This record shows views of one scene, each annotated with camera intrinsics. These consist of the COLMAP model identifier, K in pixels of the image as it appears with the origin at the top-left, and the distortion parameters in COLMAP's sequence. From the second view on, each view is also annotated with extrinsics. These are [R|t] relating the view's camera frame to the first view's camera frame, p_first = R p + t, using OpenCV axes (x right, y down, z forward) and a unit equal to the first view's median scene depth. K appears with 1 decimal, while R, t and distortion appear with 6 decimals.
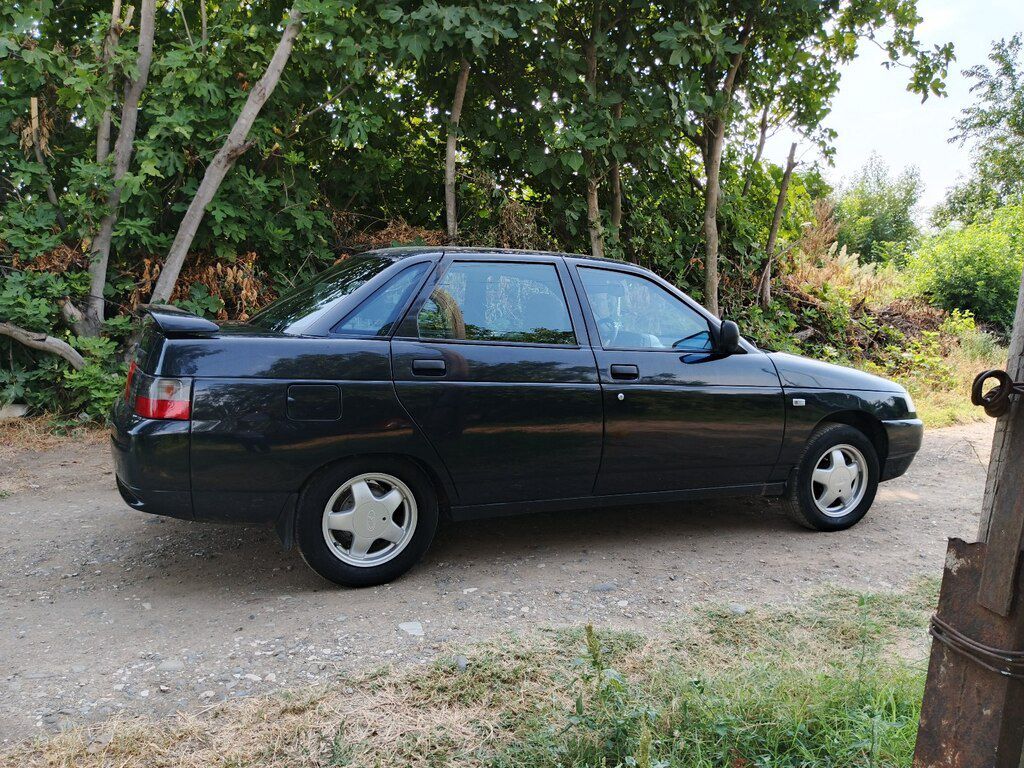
lens RADIAL K [[820.2, 0, 512.0], [0, 820.2, 384.0], [0, 0, 1]] dist [0.071106, -0.160546]
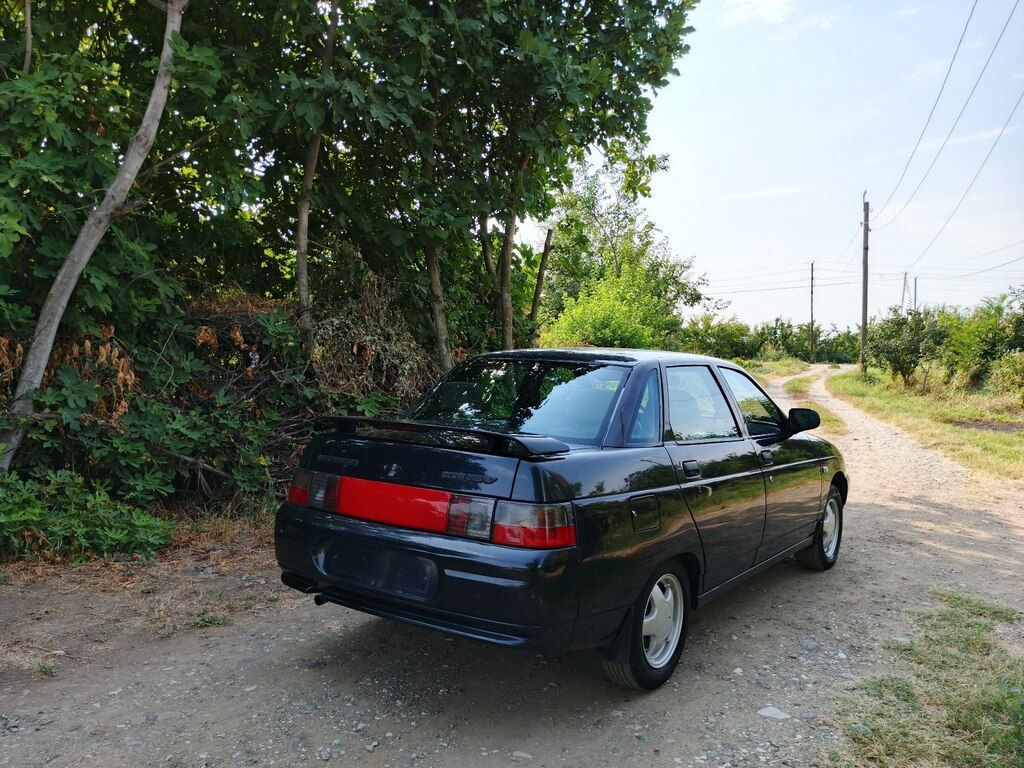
lens RADIAL K [[820.2, 0, 512.0], [0, 820.2, 384.0], [0, 0, 1]] dist [0.071106, -0.160546]
pose [[0.864981, -0.024636, 0.501199, -0.403591], [0.052501, 0.997756, -0.041564, -0.047285], [-0.499050, 0.062266, 0.864333, 0.082723]]
